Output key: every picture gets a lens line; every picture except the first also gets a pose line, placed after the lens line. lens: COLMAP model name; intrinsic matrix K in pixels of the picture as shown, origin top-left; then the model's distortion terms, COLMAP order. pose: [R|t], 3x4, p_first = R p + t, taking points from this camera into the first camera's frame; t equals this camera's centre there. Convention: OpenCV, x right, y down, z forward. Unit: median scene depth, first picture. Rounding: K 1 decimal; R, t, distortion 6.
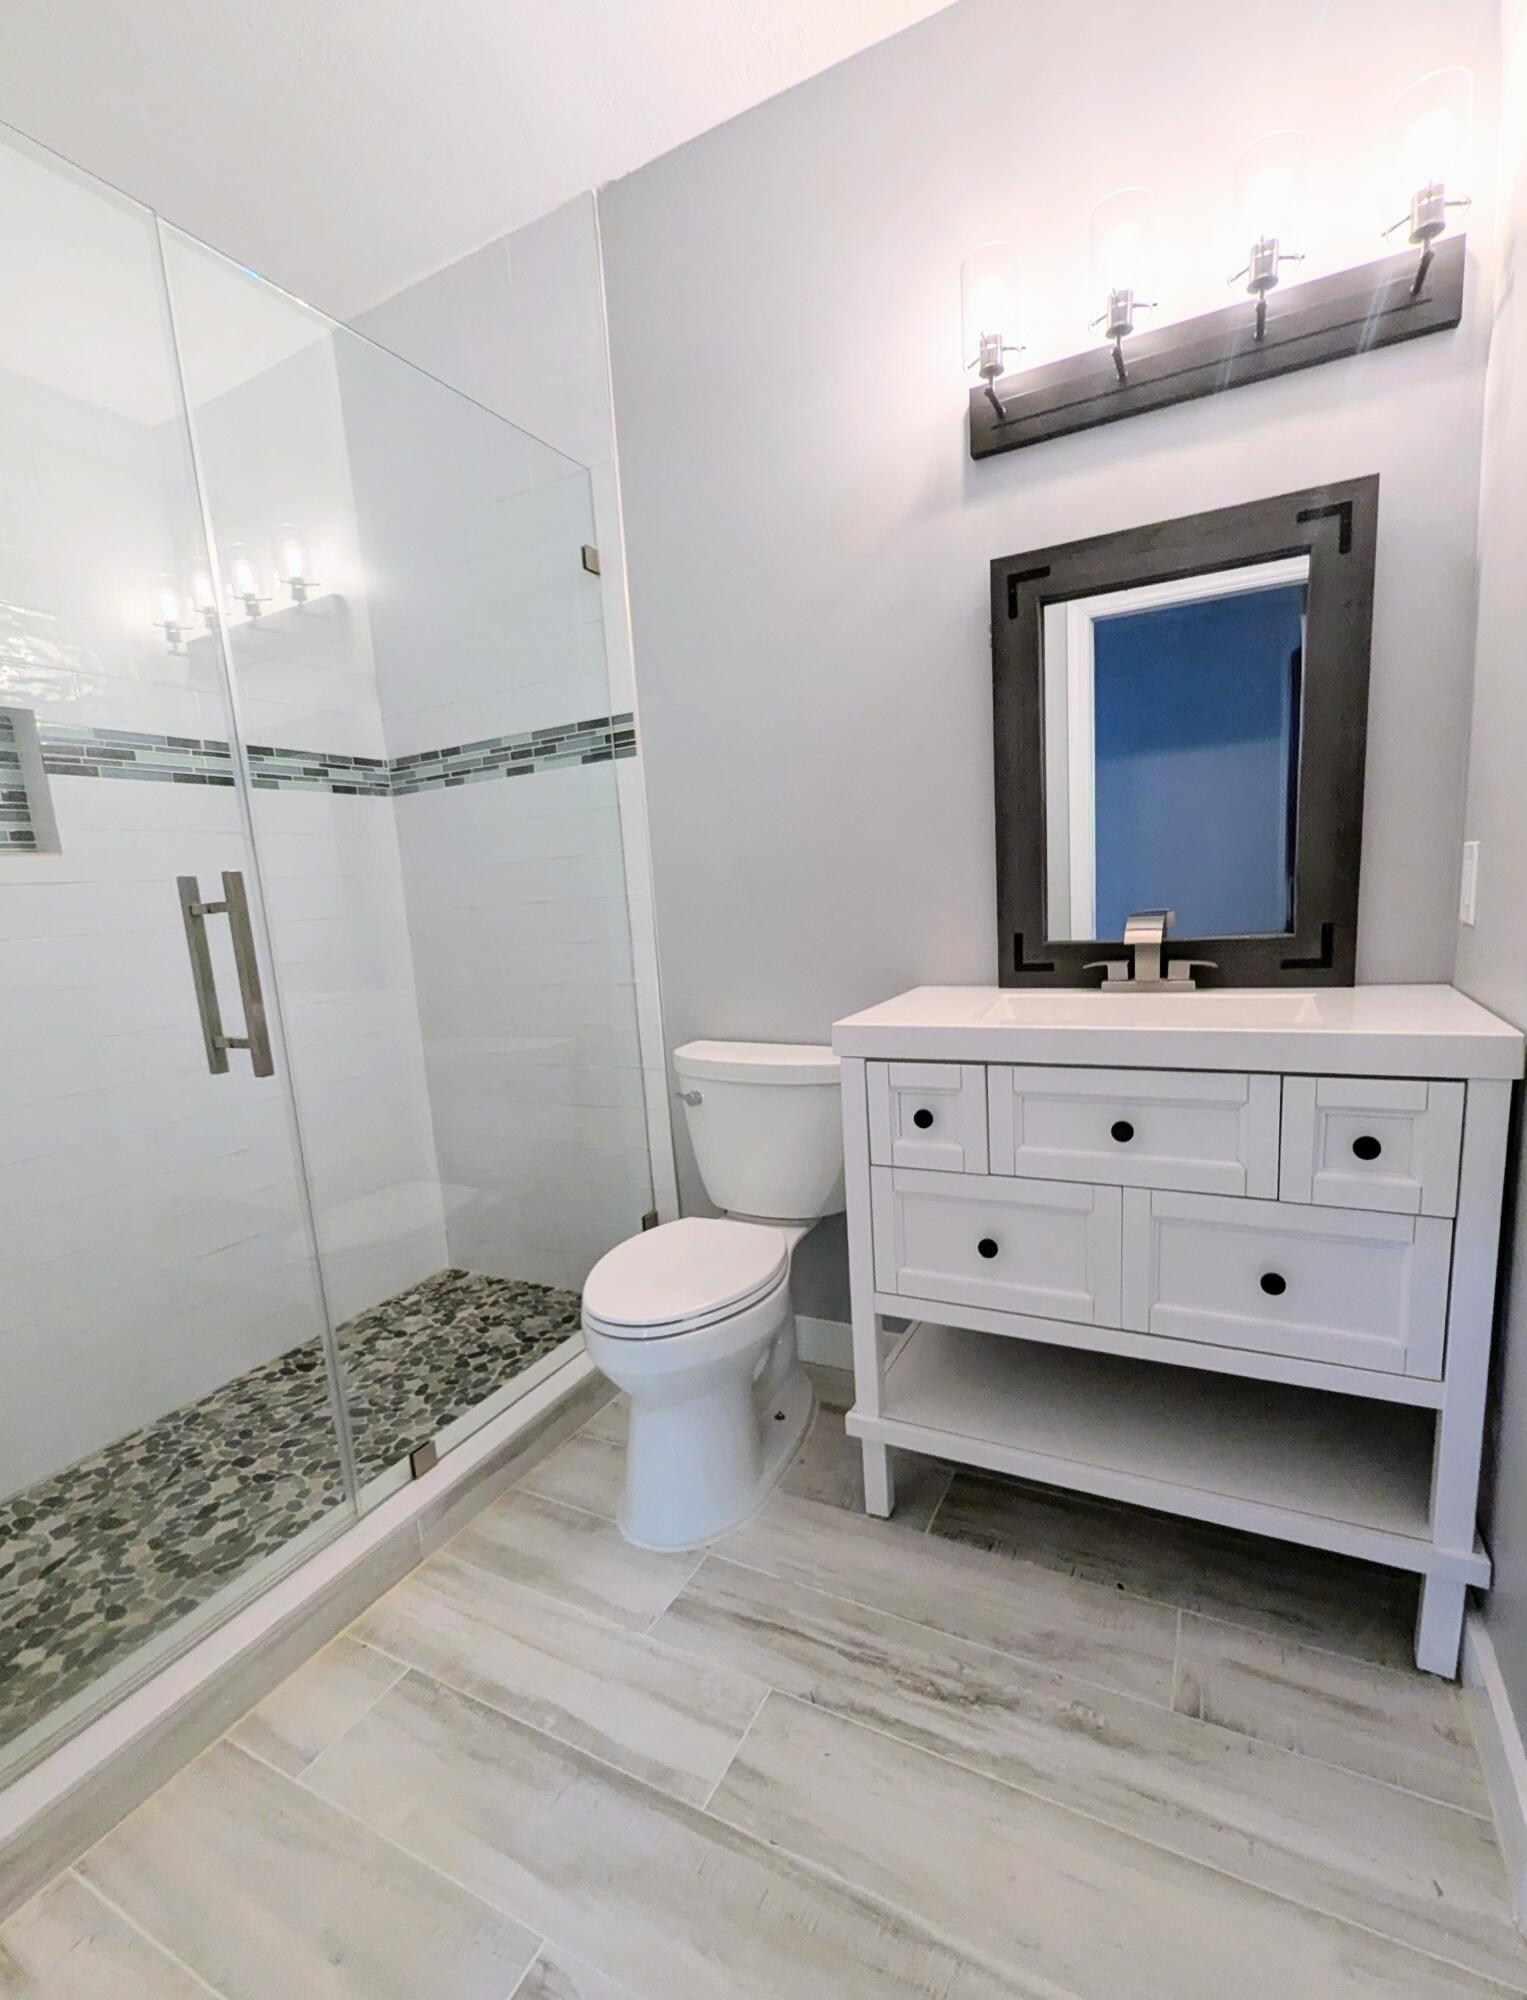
lens RADIAL K [[912.1, 0, 760.3], [0, 912.1, 1038.6], [0, 0, 1]] dist [0.016389, 0.000449]
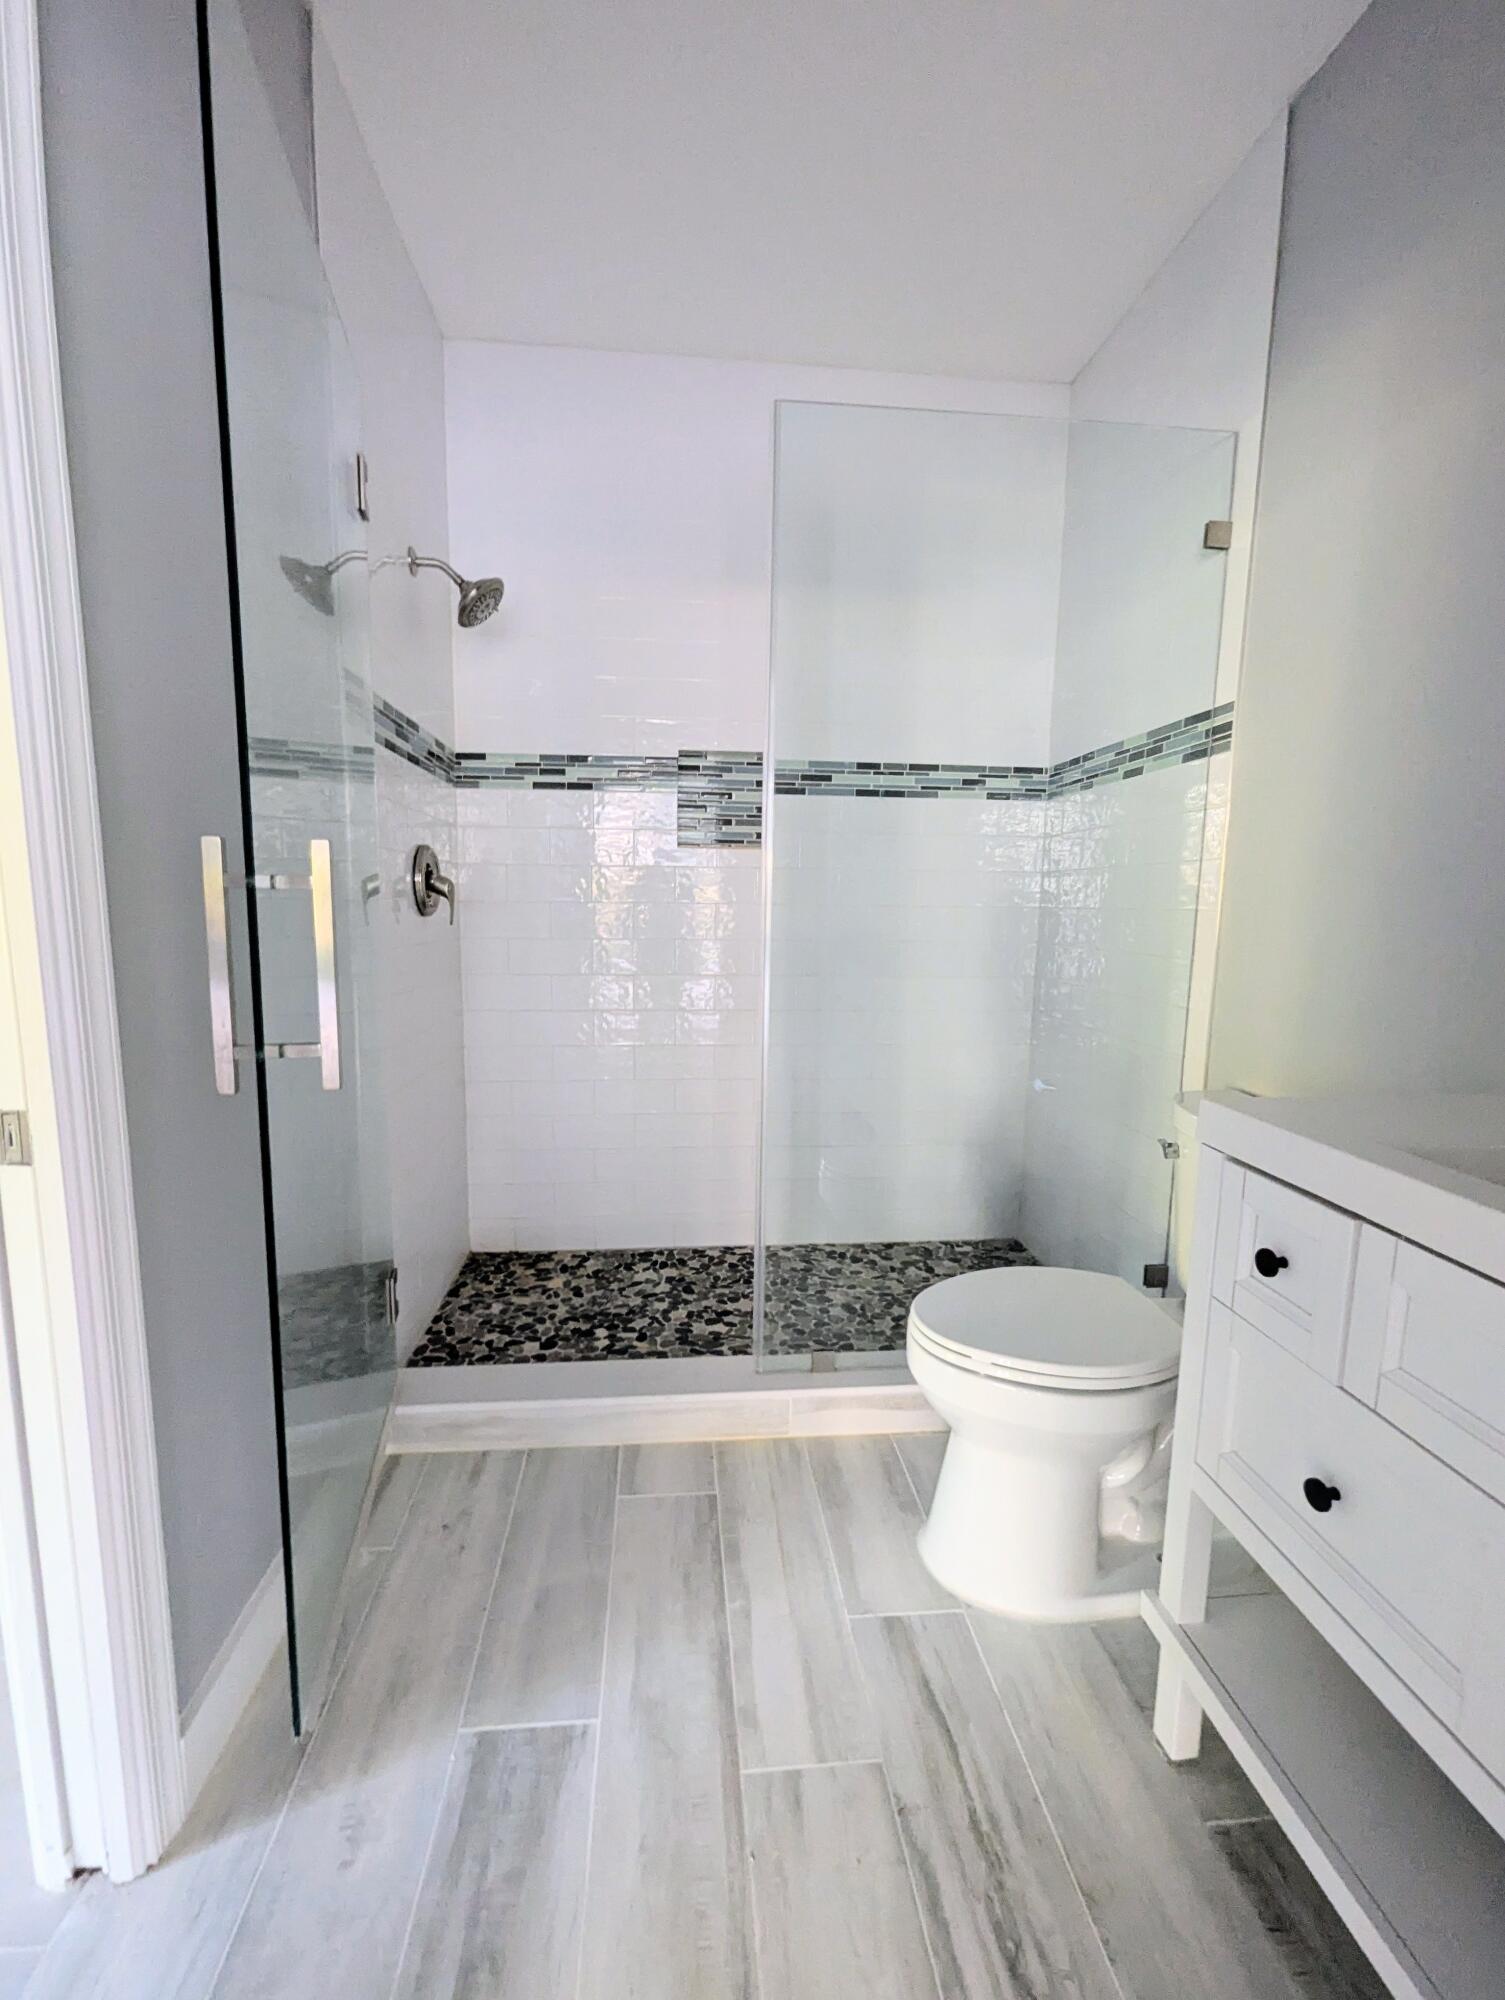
lens RADIAL K [[842.9, 0, 743.5], [0, 842.9, 1001.0], [0, 0, 1]] dist [0.011927, -0.000681]
pose [[0.541935, 0.179126, -0.821109, 0.330341], [-0.190713, 0.977745, 0.087425, -0.062604], [0.818496, 0.109218, 0.564036, 0.204300]]
